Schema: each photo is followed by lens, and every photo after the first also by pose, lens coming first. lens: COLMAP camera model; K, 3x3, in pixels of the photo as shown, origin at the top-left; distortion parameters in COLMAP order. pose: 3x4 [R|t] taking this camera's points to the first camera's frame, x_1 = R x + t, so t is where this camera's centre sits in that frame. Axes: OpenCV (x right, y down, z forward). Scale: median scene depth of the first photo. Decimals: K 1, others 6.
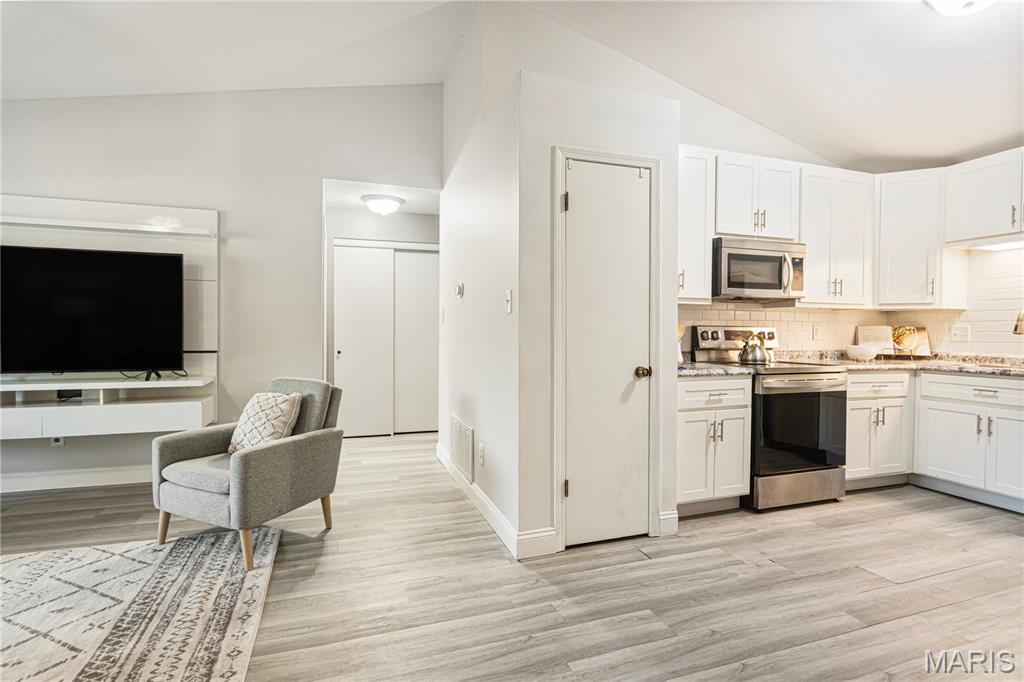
lens RADIAL K [[494.2, 0, 506.9], [0, 494.2, 338.4], [0, 0, 1]] dist [-0.005024, 0.002164]
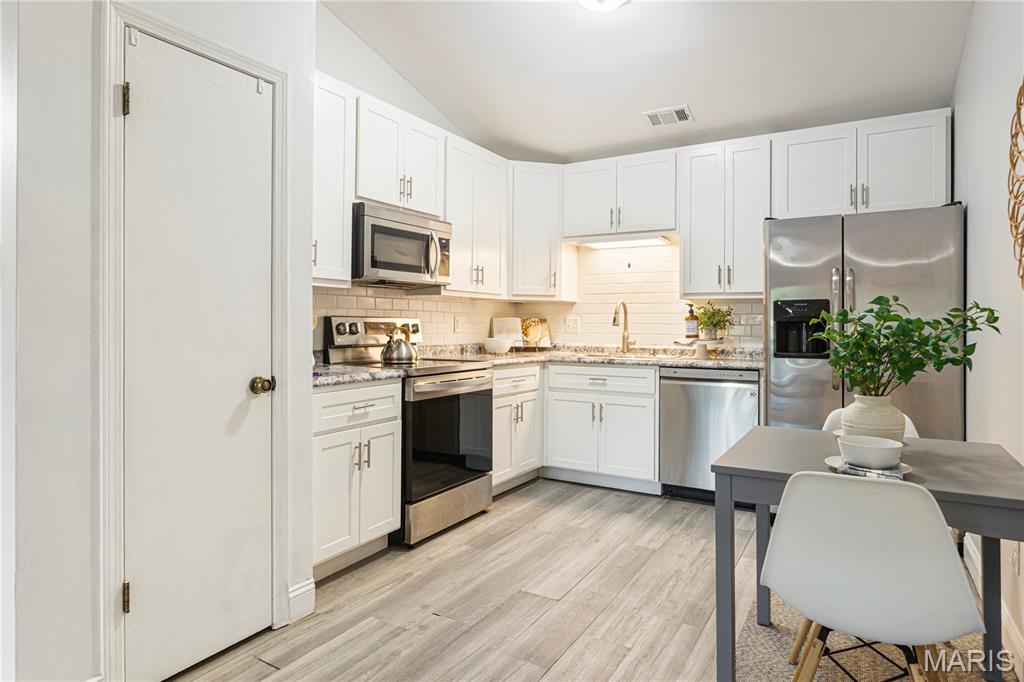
lens RADIAL K [[586.5, 0, 514.8], [0, 586.5, 321.1], [0, 0, 1]] dist [-0.001029, 0.001081]
pose [[0.761866, 0.001471, 0.647733, 0.017860], [0.009083, 0.999875, -0.012954, -0.003929], [-0.647671, 0.015752, 0.761757, 0.144772]]
